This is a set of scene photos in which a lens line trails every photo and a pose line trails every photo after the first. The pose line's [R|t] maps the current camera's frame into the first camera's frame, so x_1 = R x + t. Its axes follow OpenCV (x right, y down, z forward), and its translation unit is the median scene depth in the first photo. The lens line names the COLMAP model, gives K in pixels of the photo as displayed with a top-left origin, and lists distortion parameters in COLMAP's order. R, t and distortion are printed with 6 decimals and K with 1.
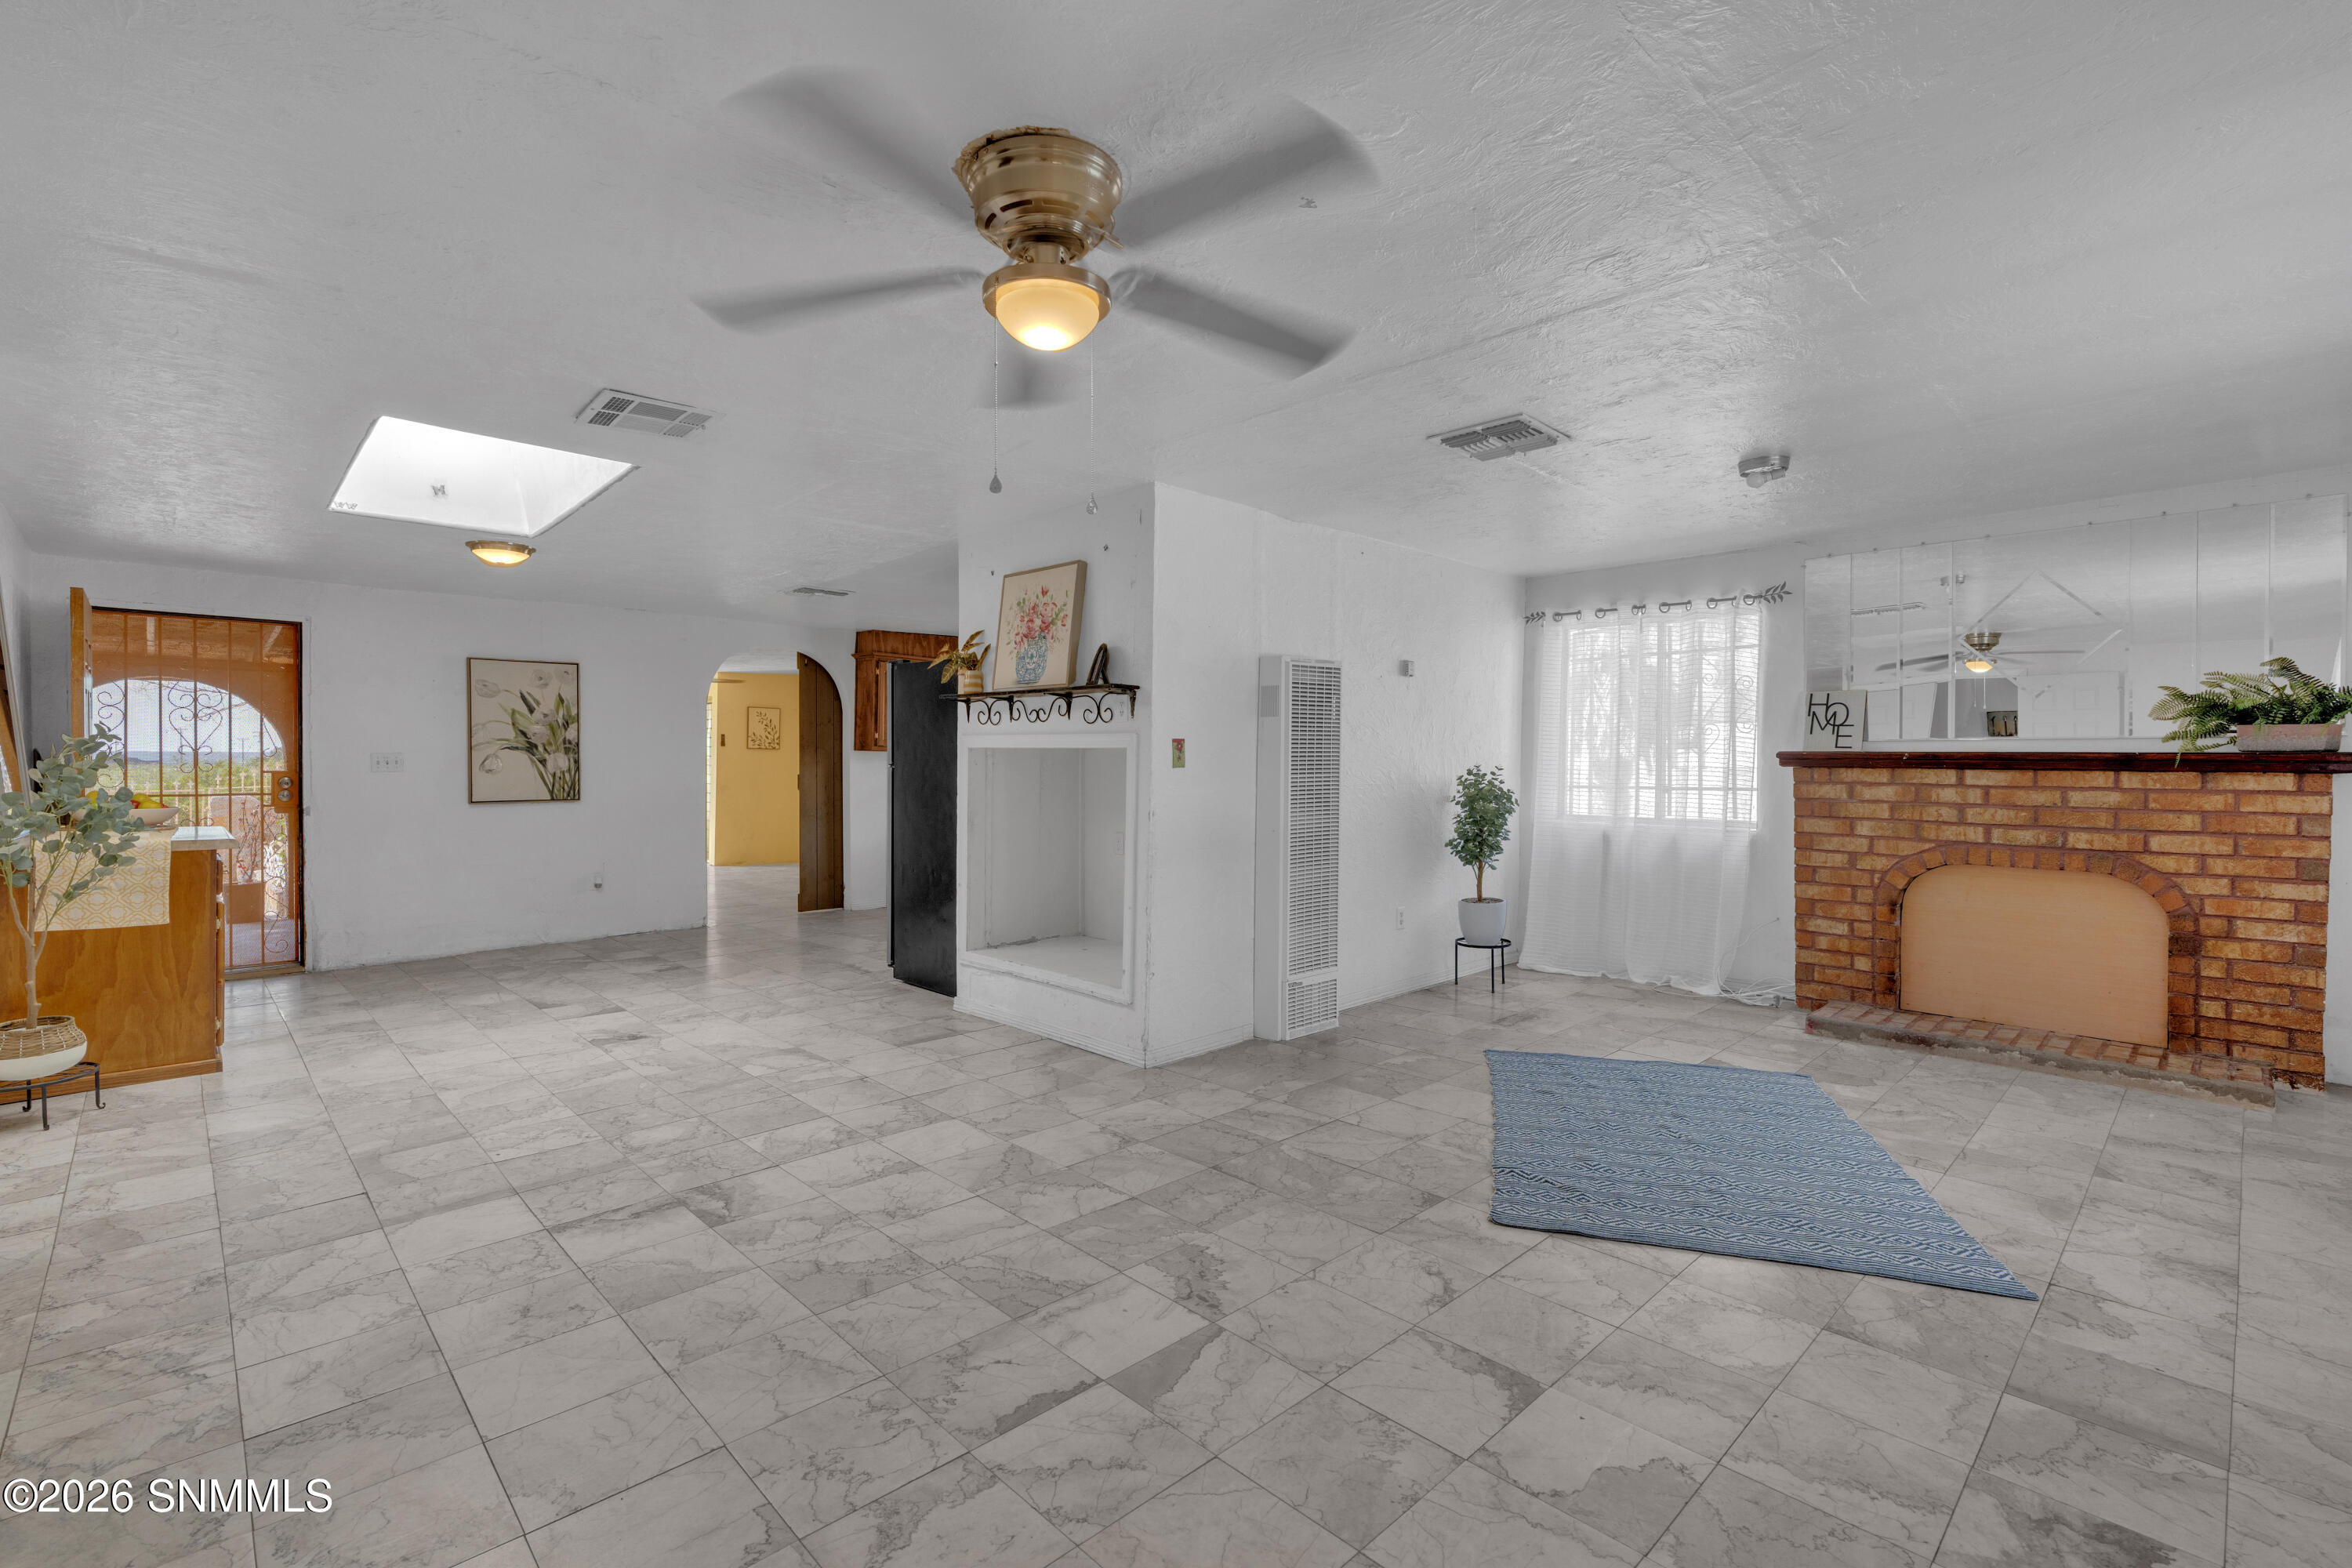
lens RADIAL K [[1047.5, 0, 1178.0], [0, 1047.5, 773.6], [0, 0, 1]] dist [-0.006158, 0.000920]
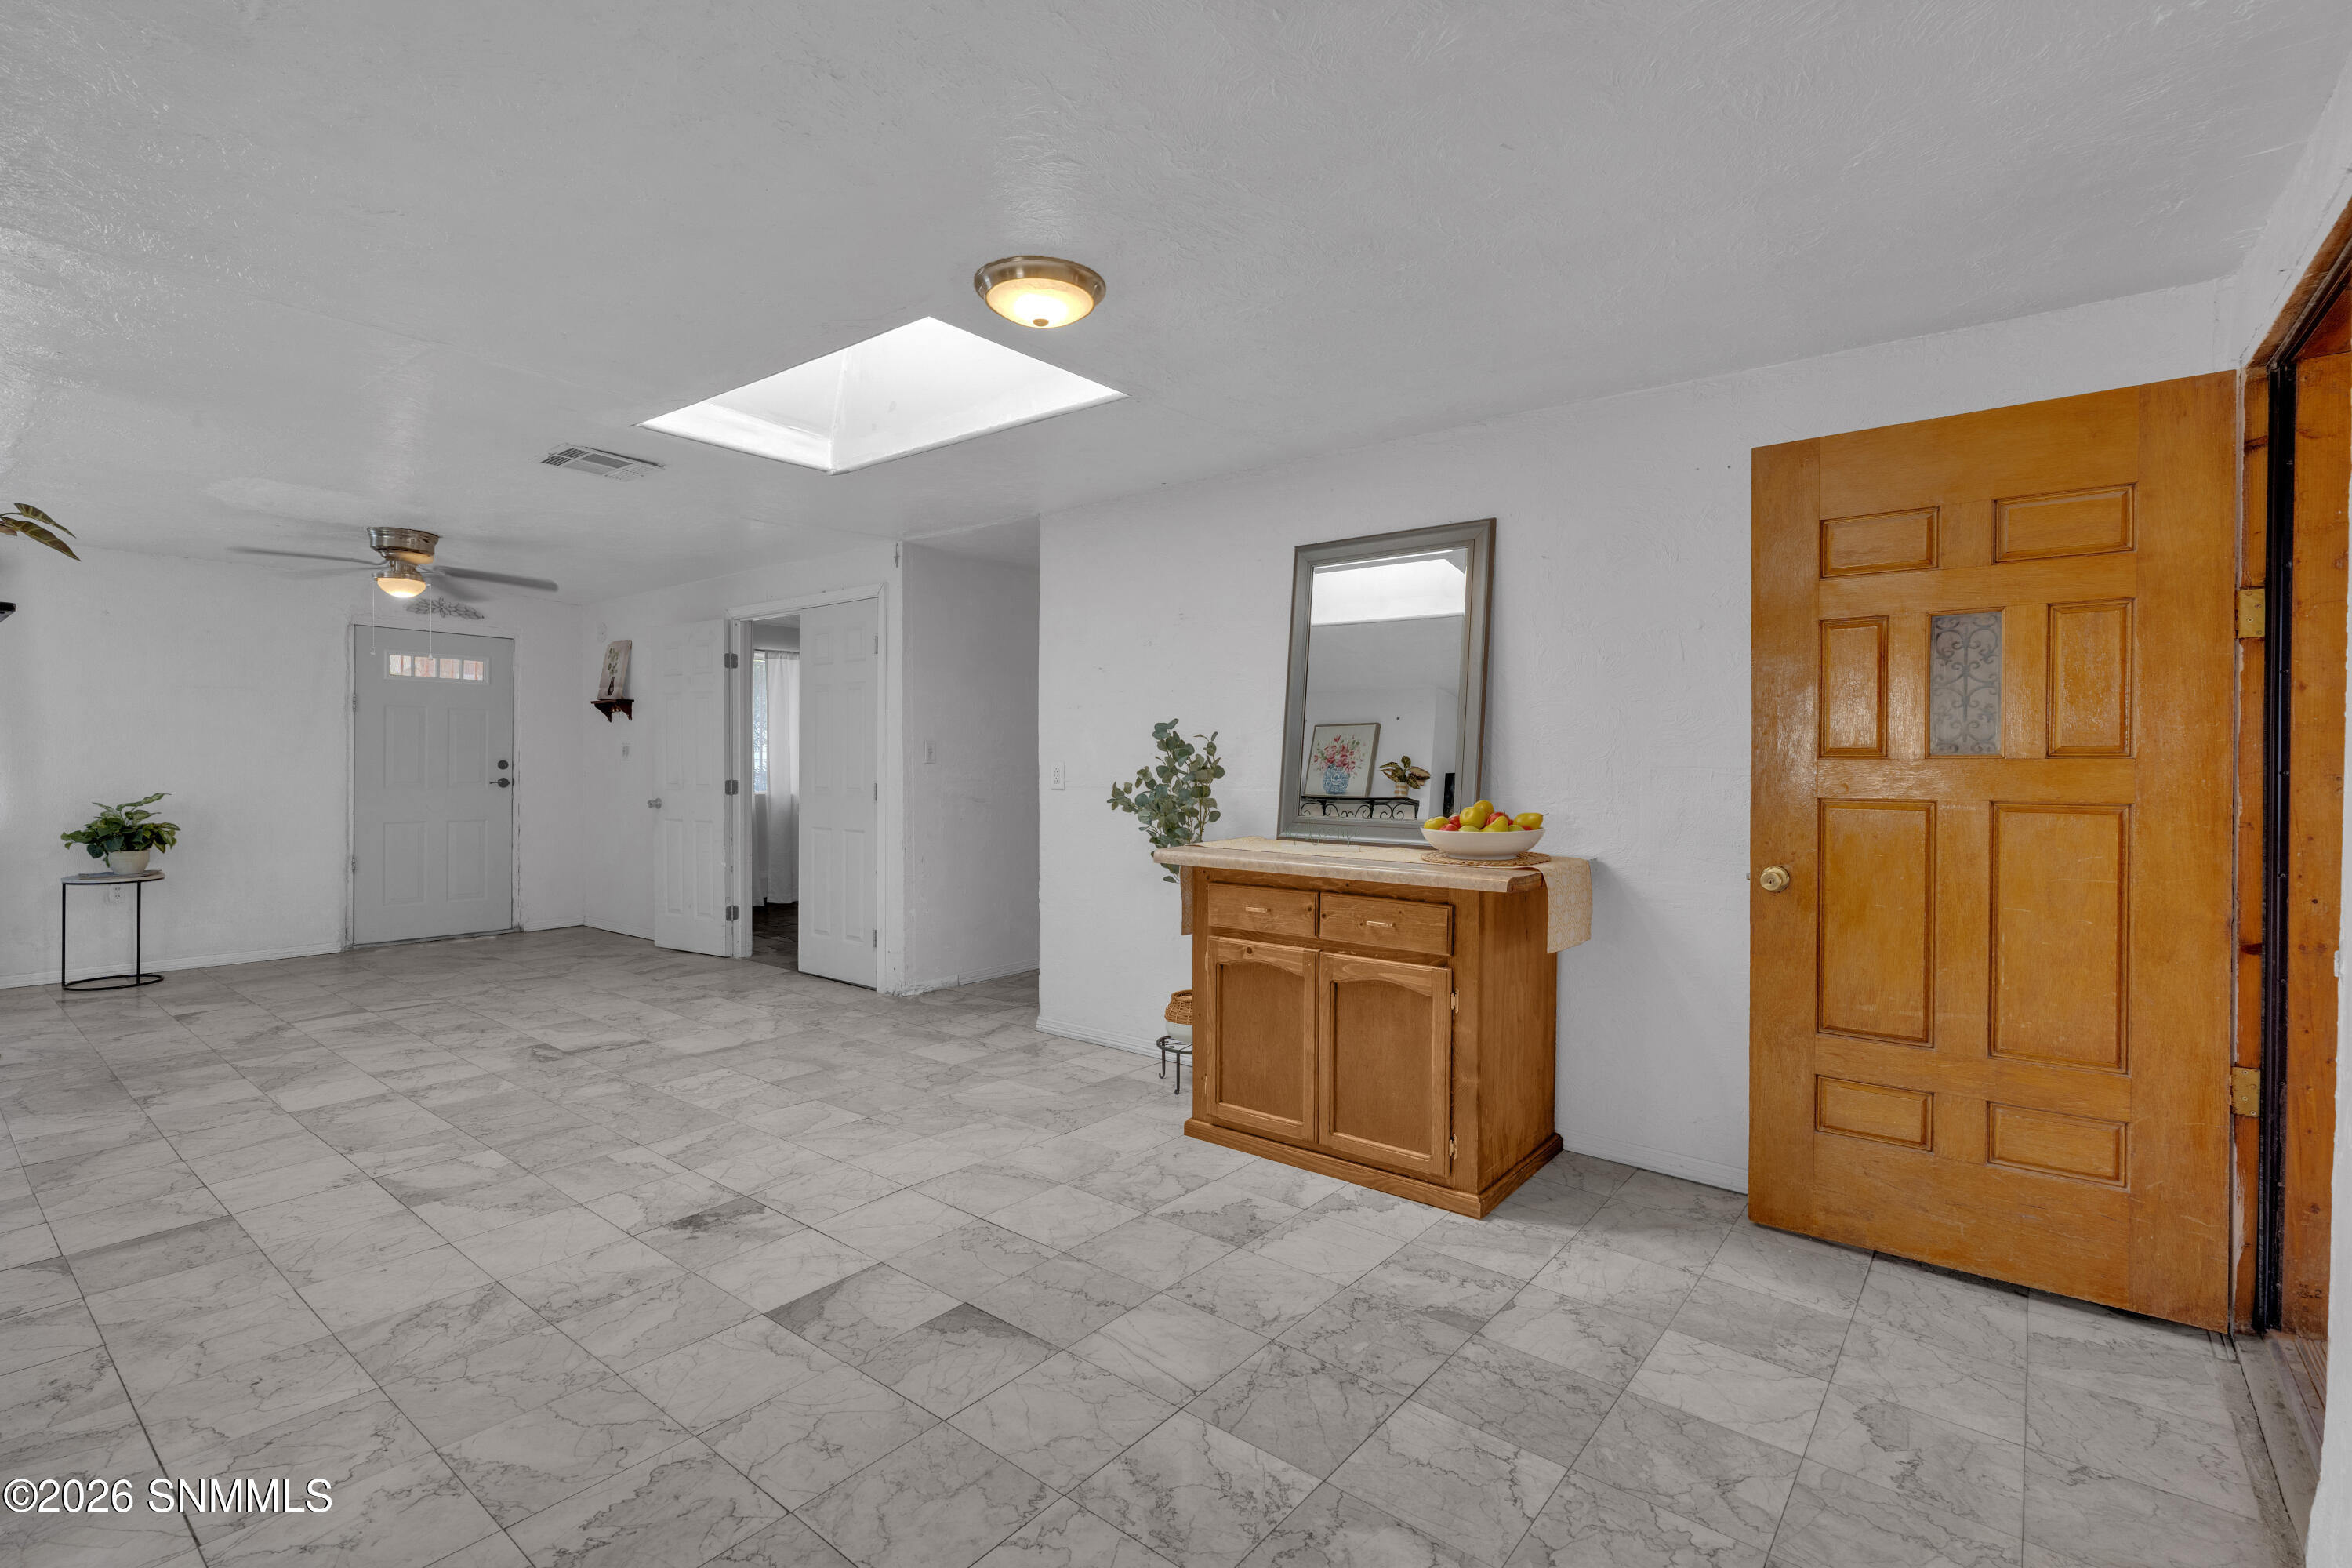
lens RADIAL K [[1084.1, 0, 1176.0], [0, 1084.1, 784.0], [0, 0, 1]] dist [0.001728, 0.000463]
pose [[-0.992875, -0.001022, -0.119156, -0.813557], [-0.004675, 0.999527, 0.030381, -0.016567], [0.119069, 0.030722, -0.992411, 1.853511]]
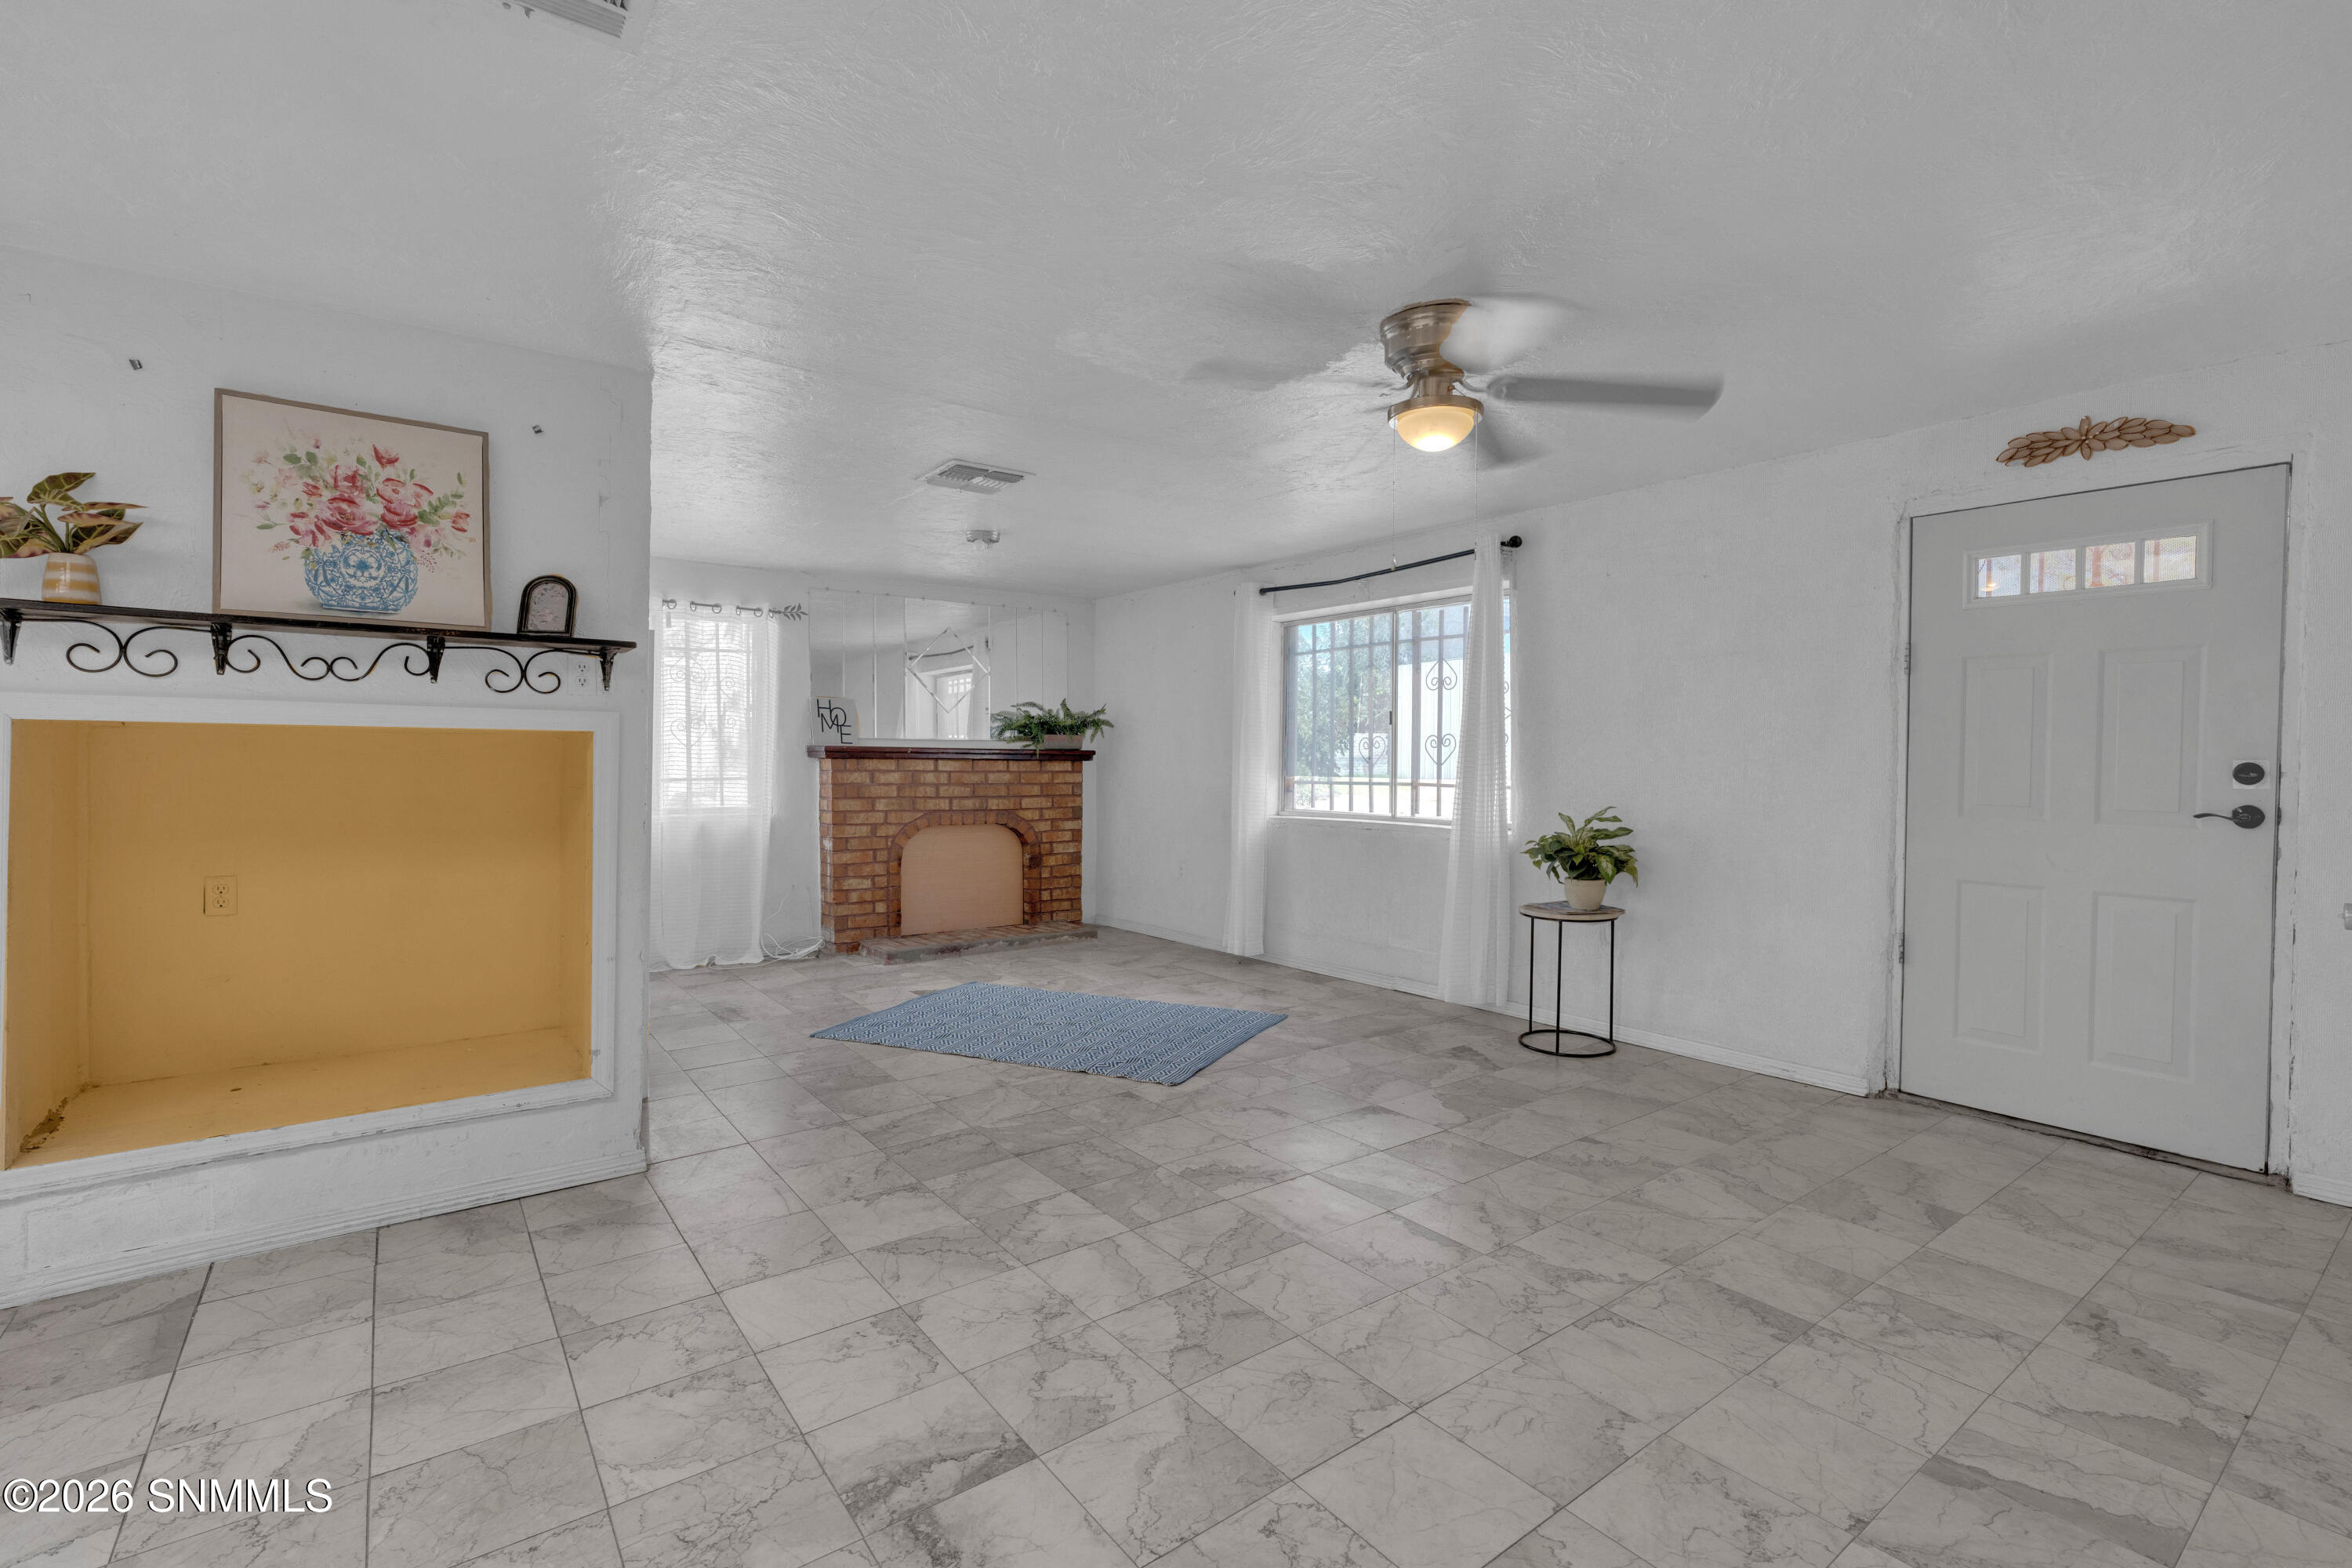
lens RADIAL K [[1047.5, 0, 1178.0], [0, 1047.5, 773.6], [0, 0, 1]] dist [-0.006158, 0.000920]
pose [[0.124225, -0.016074, 0.992124, -0.723146], [0.008134, 0.999852, 0.015181, -0.004982], [-0.992221, 0.006184, 0.124337, 0.550656]]
